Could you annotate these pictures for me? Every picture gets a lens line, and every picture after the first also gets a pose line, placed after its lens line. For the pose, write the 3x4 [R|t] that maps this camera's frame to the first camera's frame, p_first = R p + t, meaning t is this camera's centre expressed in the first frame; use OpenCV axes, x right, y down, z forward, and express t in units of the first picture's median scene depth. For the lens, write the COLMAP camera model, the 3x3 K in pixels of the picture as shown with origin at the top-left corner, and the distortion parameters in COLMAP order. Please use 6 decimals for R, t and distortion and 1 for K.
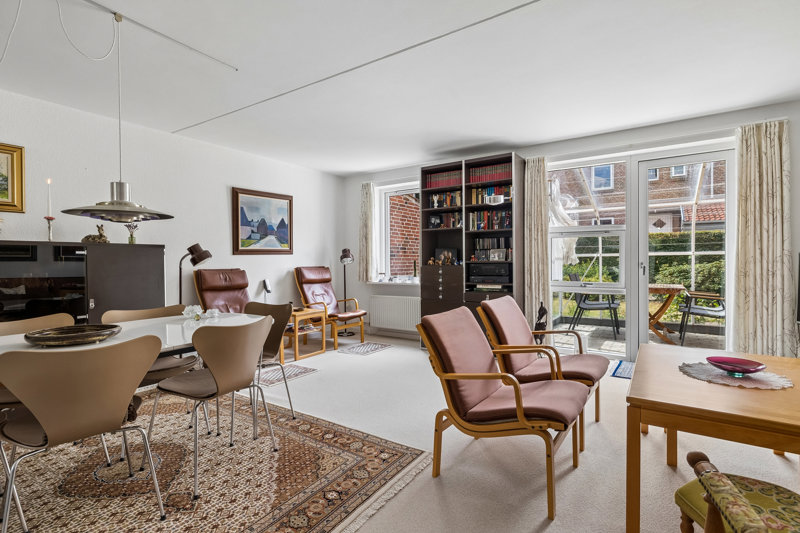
lens RADIAL K [[390.5, 0, 395.2], [0, 390.5, 267.0], [0, 0, 1]] dist [-0.002921, 0.001415]
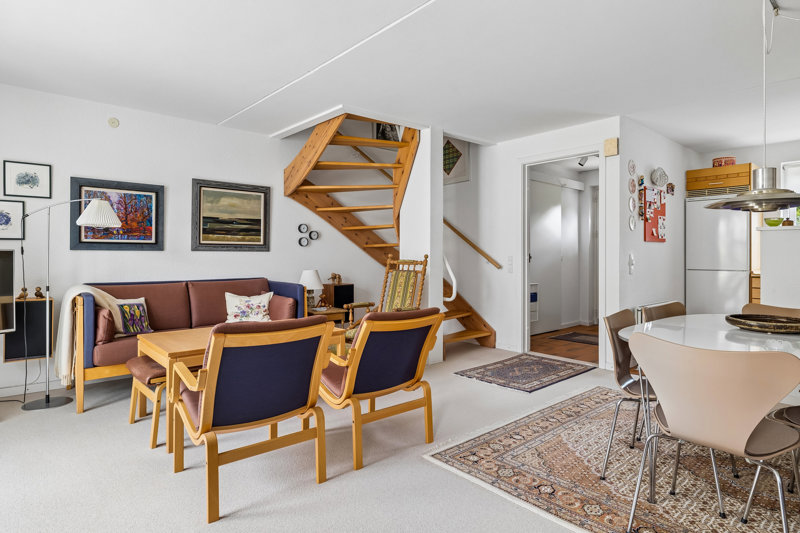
lens RADIAL K [[440.6, 0, 403.7], [0, 440.6, 249.9], [0, 0, 1]] dist [0.006537, 0.001001]
pose [[-0.972154, 0.009277, 0.234159, -0.060116], [0.009043, 0.999957, -0.002074, -0.014292], [-0.234169, 0.000101, -0.972196, 1.050208]]
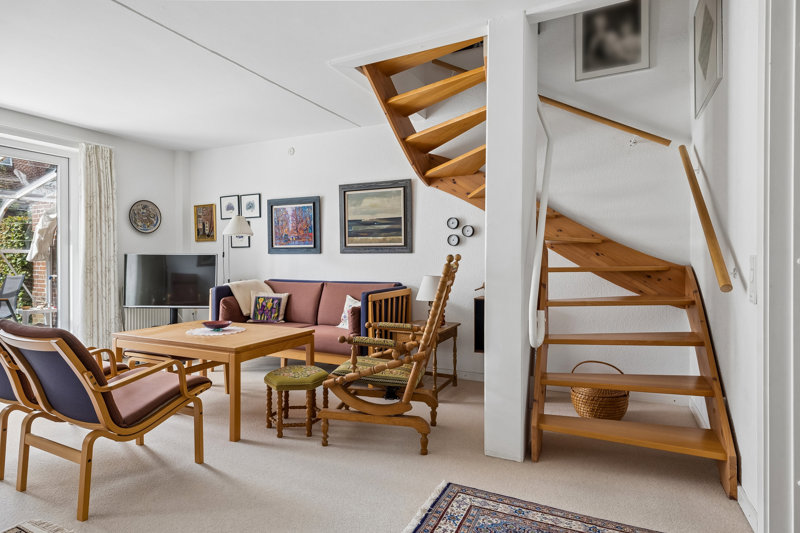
lens RADIAL K [[440.6, 0, 403.7], [0, 440.6, 258.6], [0, 0, 1]] dist [0.006537, 0.001001]
pose [[-0.157846, 0.006553, 0.987442, -0.425454], [0.014843, 0.999881, -0.004263, 0.000745], [-0.987352, 0.013984, -0.157924, 0.218416]]
